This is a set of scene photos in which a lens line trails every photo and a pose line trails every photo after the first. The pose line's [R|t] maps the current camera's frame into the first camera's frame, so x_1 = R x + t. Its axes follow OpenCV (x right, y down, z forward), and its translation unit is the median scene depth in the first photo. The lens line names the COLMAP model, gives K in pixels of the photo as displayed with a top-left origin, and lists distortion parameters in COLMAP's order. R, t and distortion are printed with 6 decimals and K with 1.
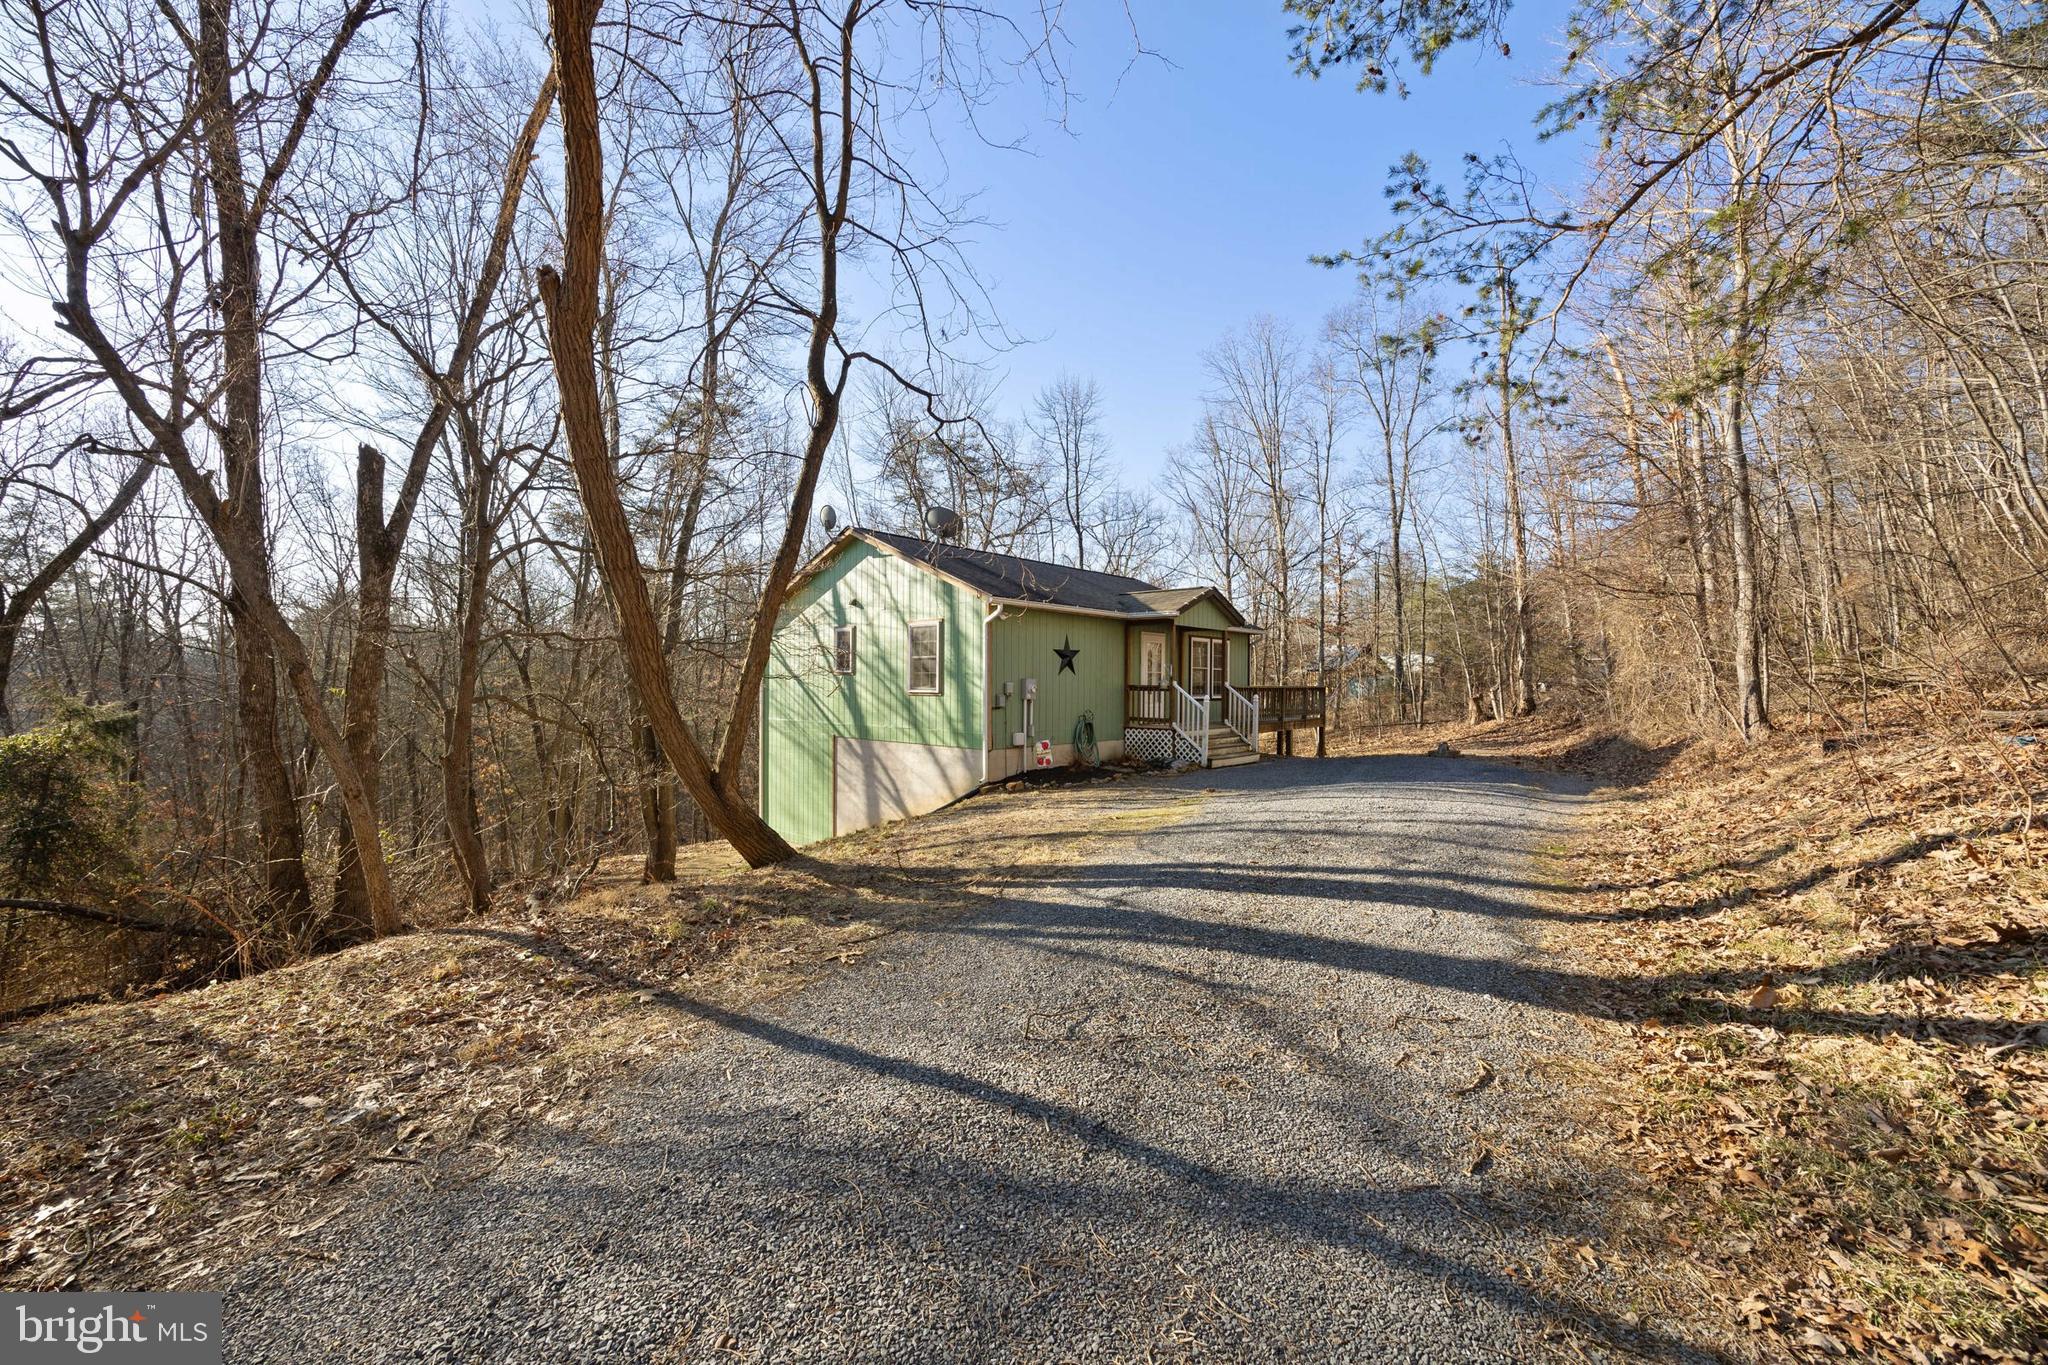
lens RADIAL K [[784.7, 0, 1022.1], [0, 784.7, 693.2], [0, 0, 1]] dist [-0.003363, 0.000825]
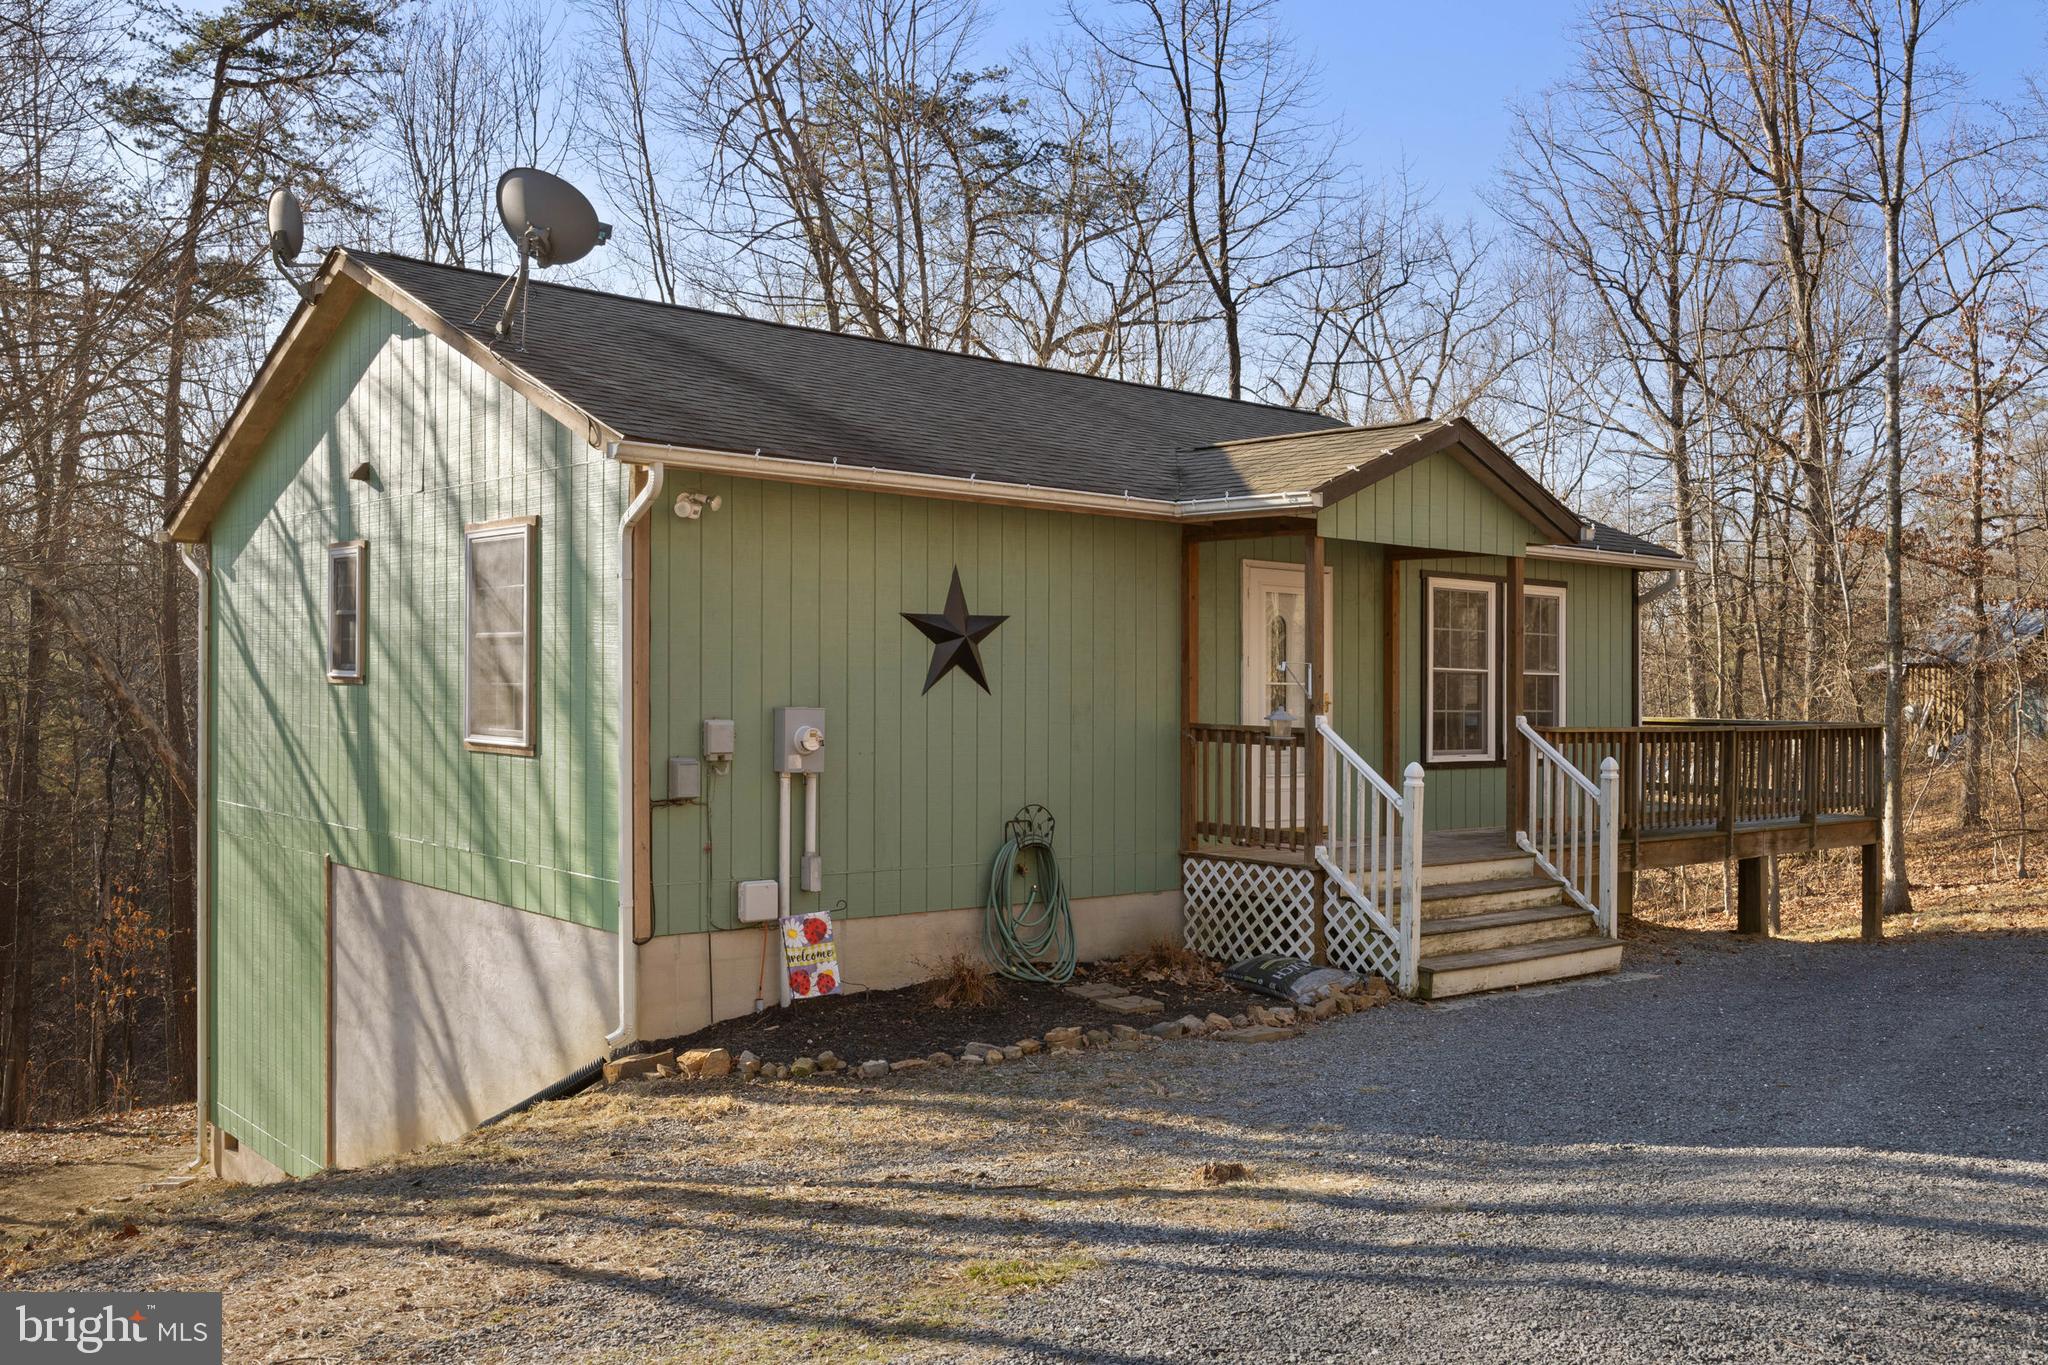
lens RADIAL K [[1787.7, 0, 1024.5], [0, 1787.7, 673.1], [0, 0, 1]] dist [0.000780, 0.006655]
pose [[0.992609, 0.006681, -0.121175, 0.162341], [-0.009231, 0.999747, -0.020497, -0.016280], [0.121007, 0.021464, 0.992420, 0.268751]]
